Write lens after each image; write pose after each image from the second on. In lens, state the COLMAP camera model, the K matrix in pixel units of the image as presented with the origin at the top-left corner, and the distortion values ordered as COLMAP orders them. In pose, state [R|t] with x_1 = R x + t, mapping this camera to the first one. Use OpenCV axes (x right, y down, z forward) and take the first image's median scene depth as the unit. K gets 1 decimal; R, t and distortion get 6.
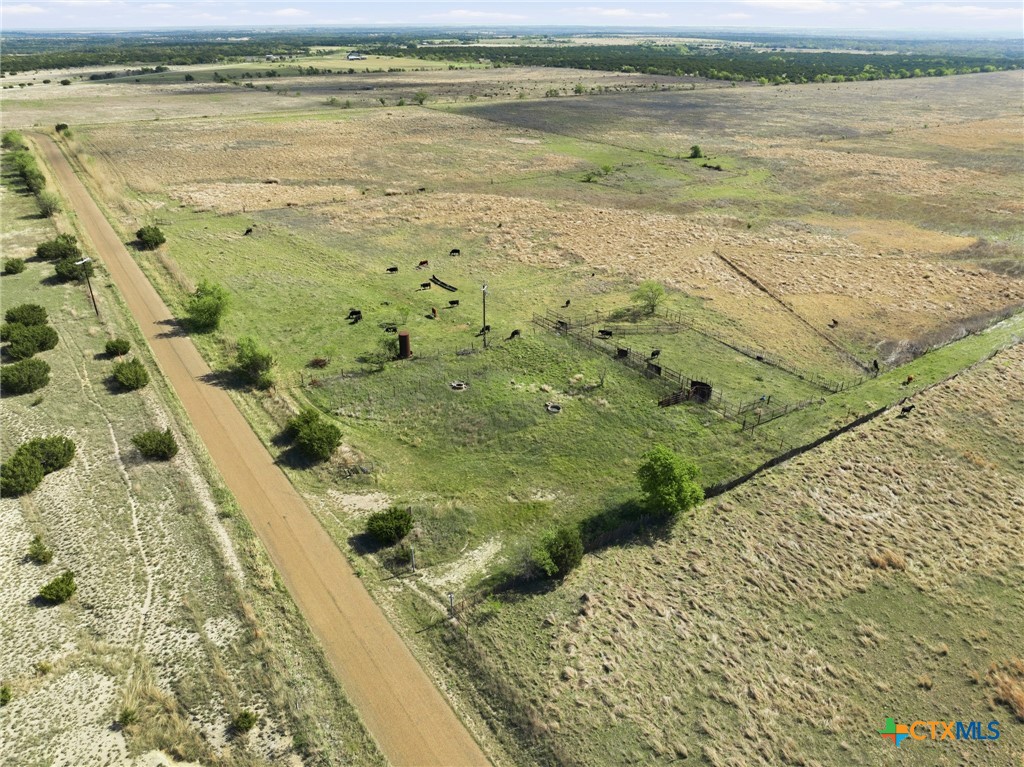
lens RADIAL K [[716.5, 0, 512.0], [0, 716.5, 383.5], [0, 0, 1]] dist [-0.036623, 0.000766]
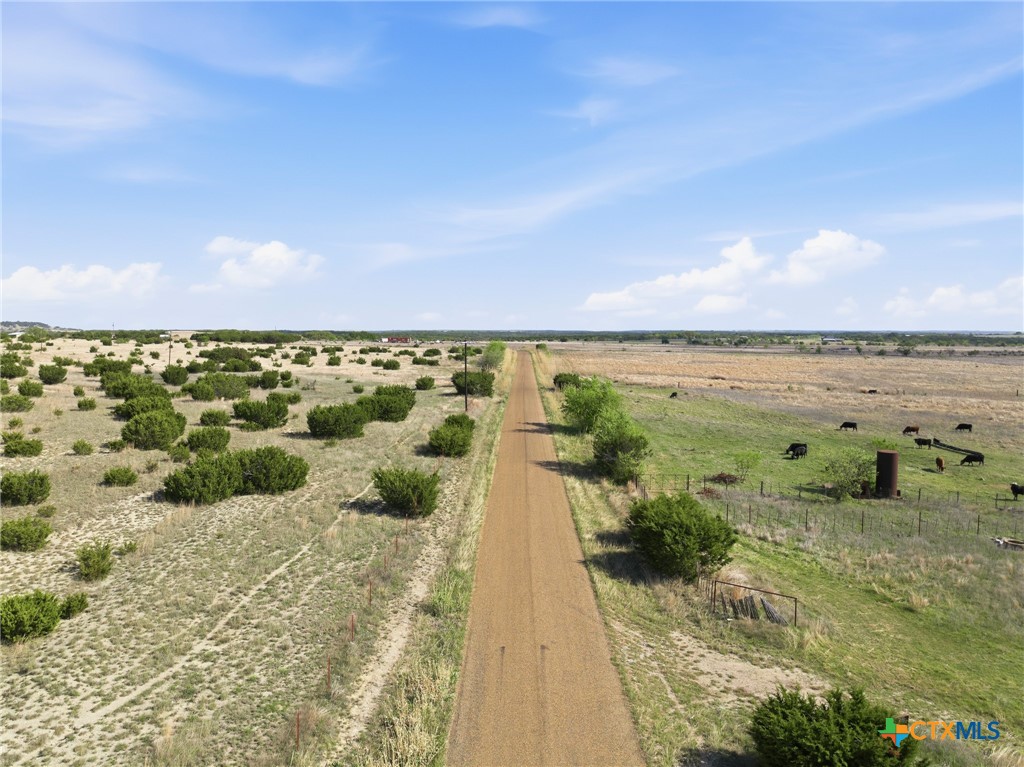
lens RADIAL K [[716.5, 0, 512.0], [0, 716.5, 383.5], [0, 0, 1]] dist [-0.036623, 0.000766]
pose [[0.814873, 0.038031, -0.578390, -0.102966], [-0.257177, 0.917973, -0.301968, 0.161949], [0.519463, 0.394814, 0.757813, 0.582234]]
